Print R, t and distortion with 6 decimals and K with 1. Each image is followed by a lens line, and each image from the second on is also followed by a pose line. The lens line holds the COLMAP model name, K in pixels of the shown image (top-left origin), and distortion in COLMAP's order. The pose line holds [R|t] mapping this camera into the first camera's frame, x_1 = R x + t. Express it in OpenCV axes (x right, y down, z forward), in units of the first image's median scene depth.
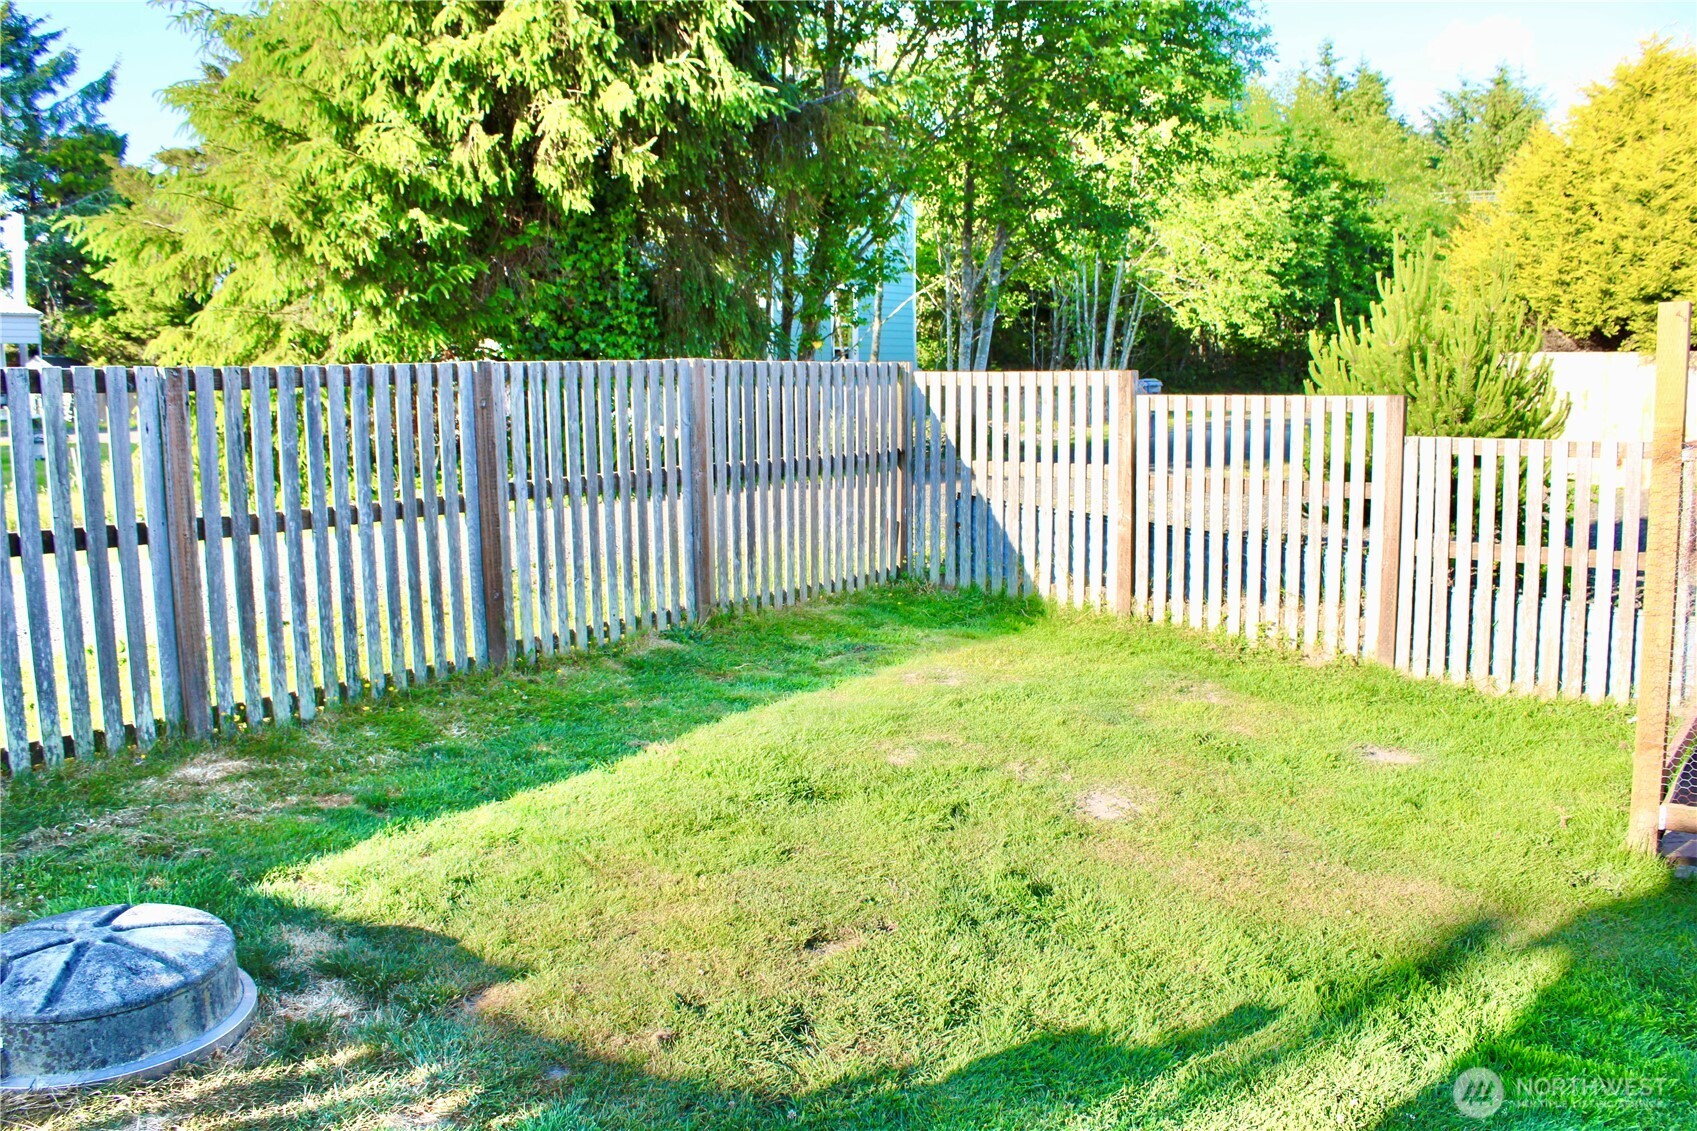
lens RADIAL K [[1411.7, 0, 850.1], [0, 1411.7, 575.1], [0, 0, 1]] dist [-0.164089, 0.143855]
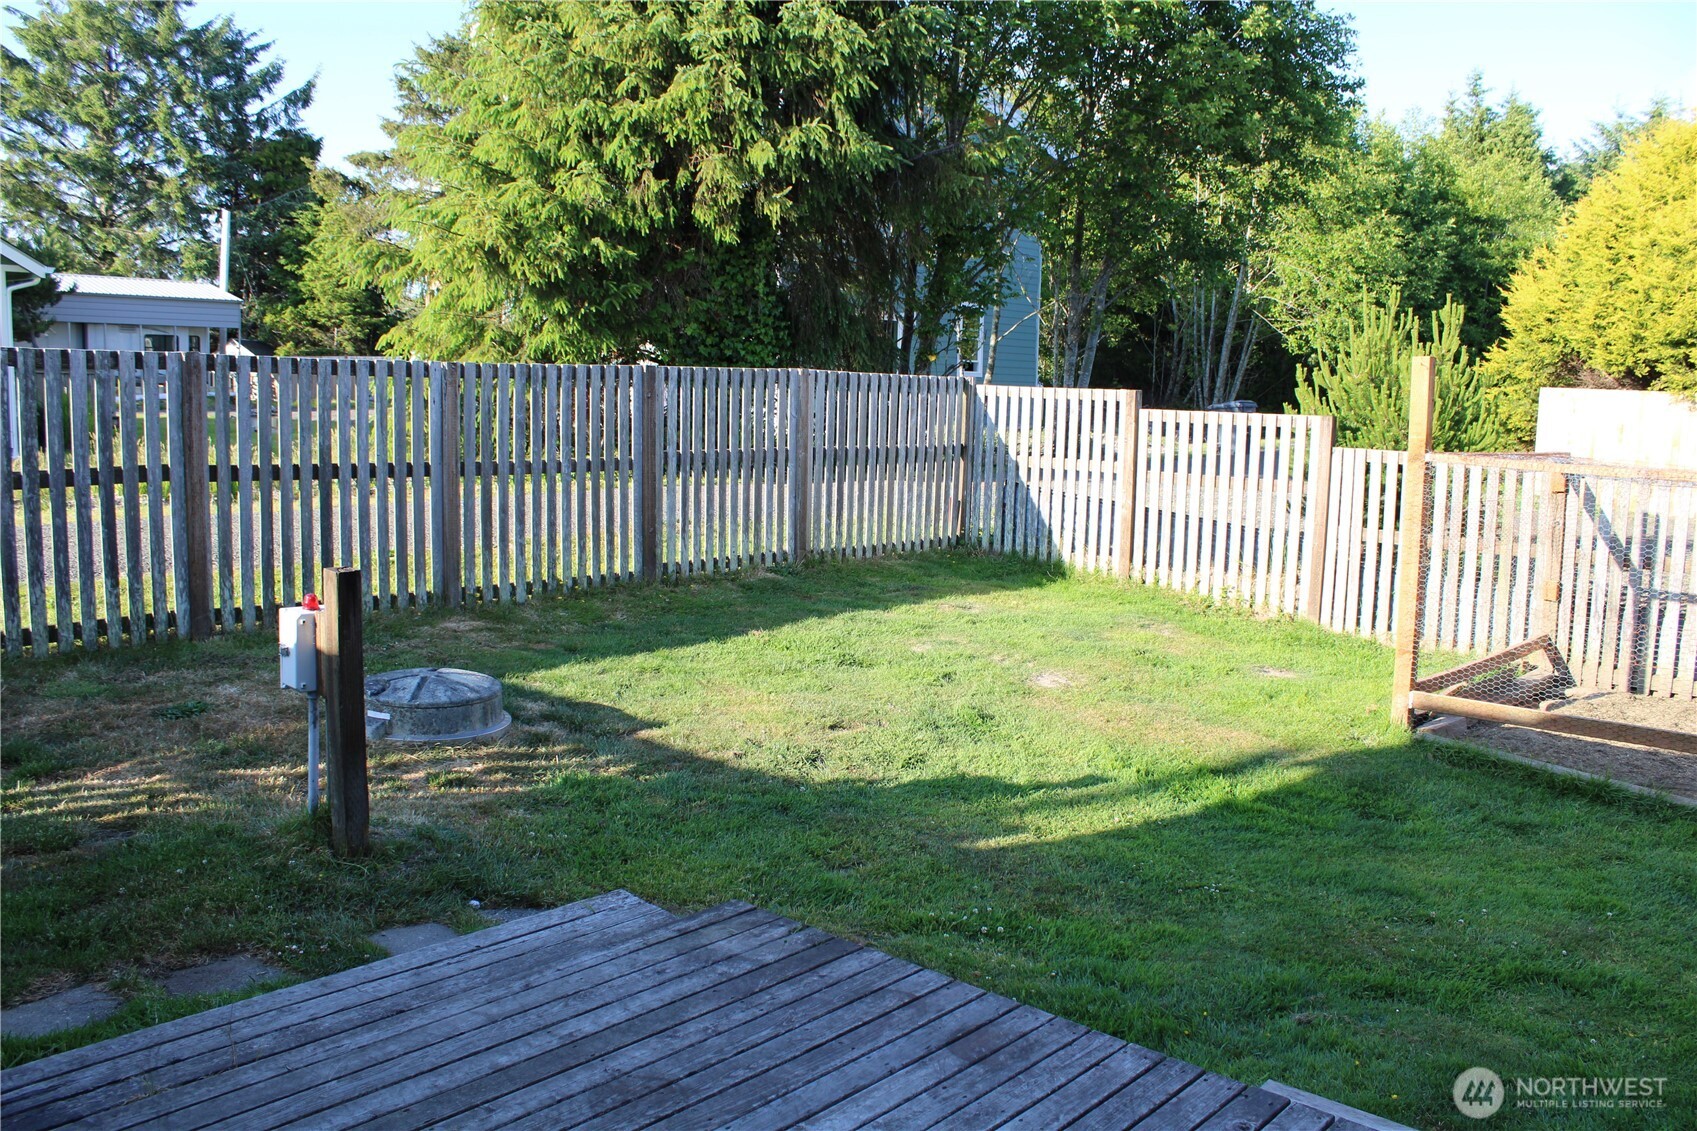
lens RADIAL K [[1411.7, 0, 850.1], [0, 1411.7, 575.1], [0, 0, 1]] dist [-0.164089, 0.143855]
pose [[0.993929, 0.050159, -0.097922, 0.050840], [-0.050704, 0.998709, -0.003087, 0.030763], [0.097641, 0.008033, 0.995189, -0.227198]]
